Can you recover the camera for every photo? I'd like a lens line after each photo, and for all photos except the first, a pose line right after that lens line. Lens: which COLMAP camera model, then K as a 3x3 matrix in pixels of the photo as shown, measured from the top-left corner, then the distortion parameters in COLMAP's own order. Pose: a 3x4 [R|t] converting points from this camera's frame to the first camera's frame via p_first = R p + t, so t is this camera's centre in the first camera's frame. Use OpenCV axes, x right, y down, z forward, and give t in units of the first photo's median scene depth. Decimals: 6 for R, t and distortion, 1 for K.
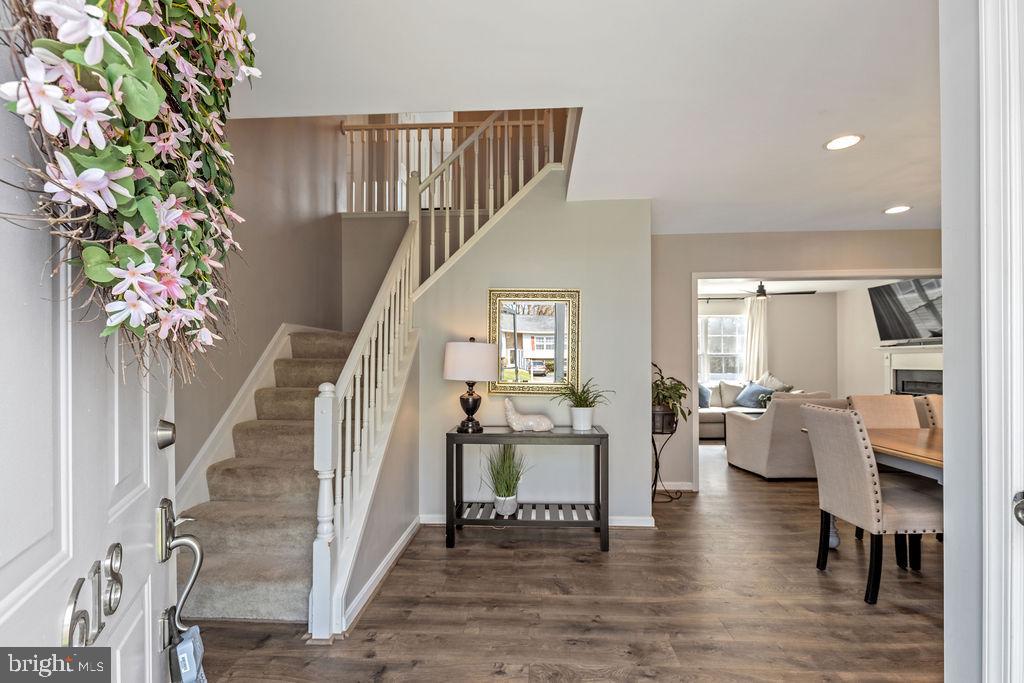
lens RADIAL K [[470.9, 0, 502.0], [0, 470.9, 361.2], [0, 0, 1]] dist [-0.004707, -0.000439]
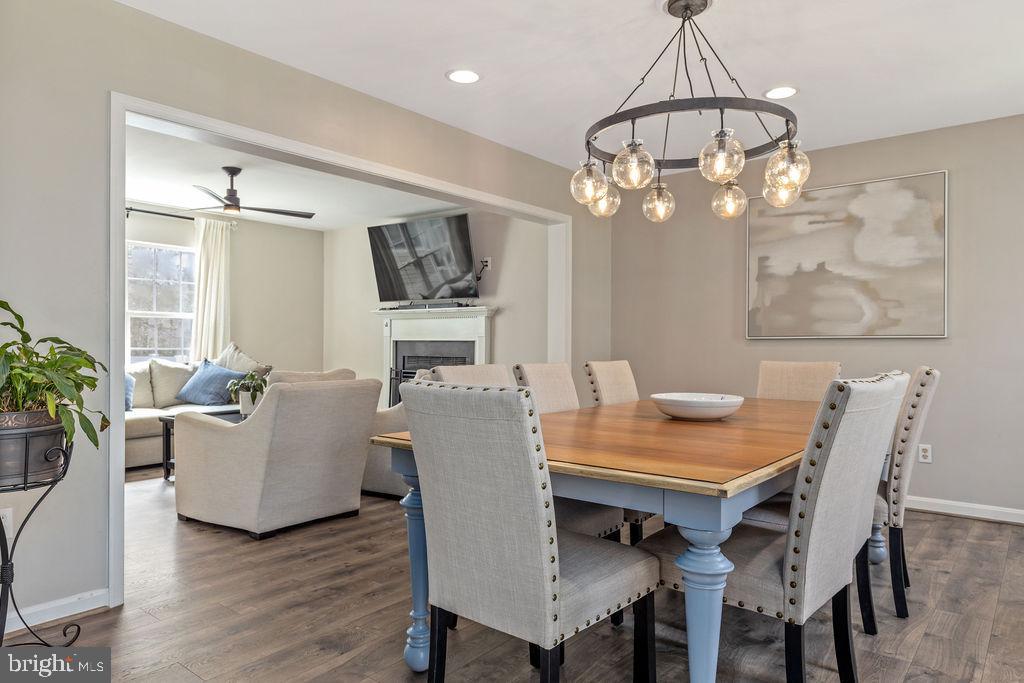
lens RADIAL K [[666.6, 0, 512.8], [0, 666.6, 346.9], [0, 0, 1]] dist [0.013966, -0.002091]
pose [[0.579881, 0.005470, 0.814683, 0.118069], [-0.011610, 0.999931, 0.001550, 0.034389], [-0.814618, -0.010357, 0.579905, 0.339362]]
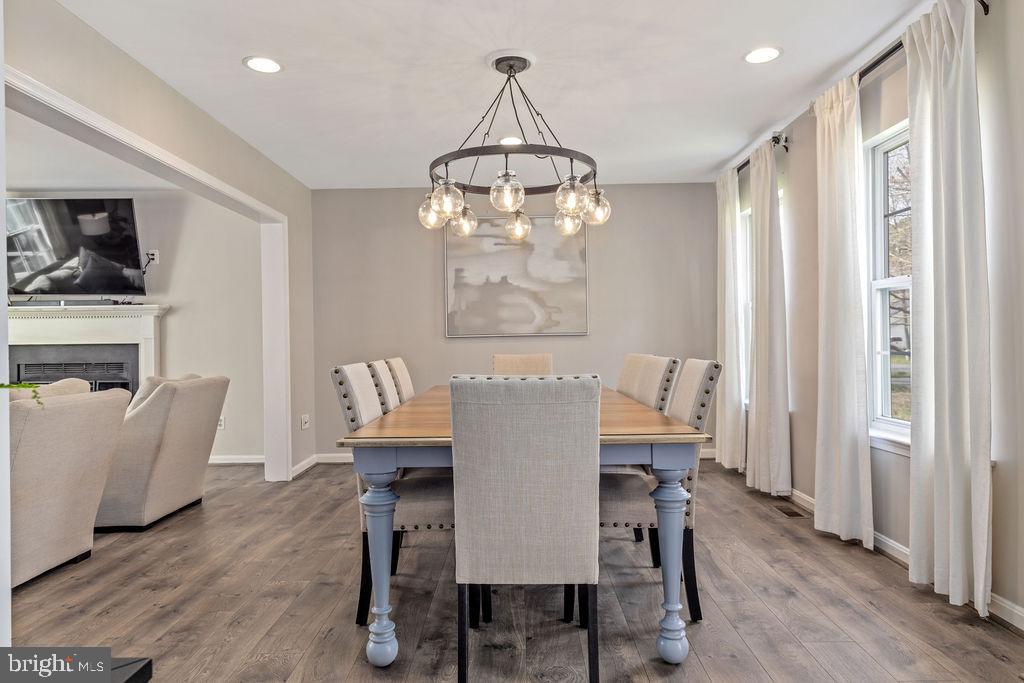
lens RADIAL K [[631.3, 0, 511.3], [0, 631.3, 340.6], [0, 0, 1]] dist [0.010012, -0.000504]
pose [[-0.050110, 0.009187, 0.998701, 0.008207], [0.010527, 0.999907, -0.008670, 0.036662], [-0.998688, 0.010079, -0.050202, 0.588148]]
